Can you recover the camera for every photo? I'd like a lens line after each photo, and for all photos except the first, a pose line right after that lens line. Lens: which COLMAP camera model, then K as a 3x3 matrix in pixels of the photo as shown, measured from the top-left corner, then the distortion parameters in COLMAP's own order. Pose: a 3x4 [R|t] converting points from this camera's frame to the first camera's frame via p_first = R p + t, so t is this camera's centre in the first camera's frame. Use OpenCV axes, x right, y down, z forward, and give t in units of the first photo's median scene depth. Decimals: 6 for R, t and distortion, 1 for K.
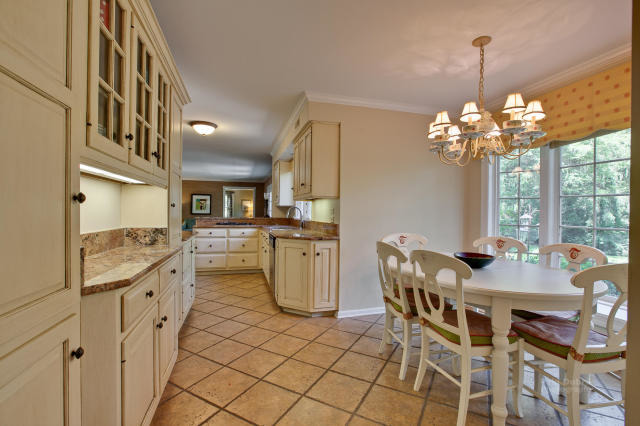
lens RADIAL K [[286.8, 0, 320.0], [0, 286.8, 213.0], [0, 0, 1]] dist [-0.021885, 0.000735]
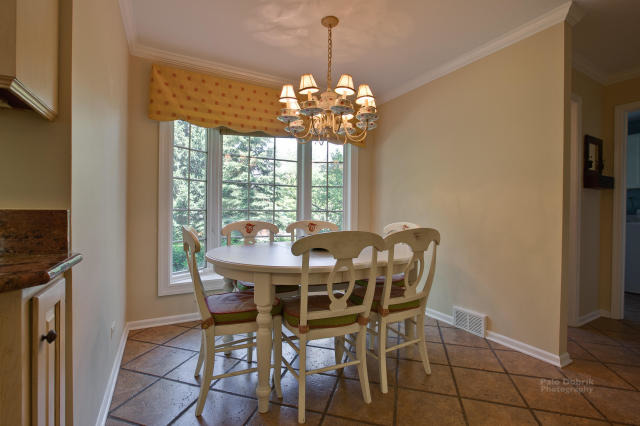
lens RADIAL K [[286.8, 0, 320.0], [0, 286.8, 213.0], [0, 0, 1]] dist [-0.021885, 0.000735]
pose [[-0.225275, -0.034381, 0.973688, -0.348859], [-0.017198, 0.999362, 0.031309, 0.030777], [-0.974143, -0.009692, -0.225723, 1.031004]]
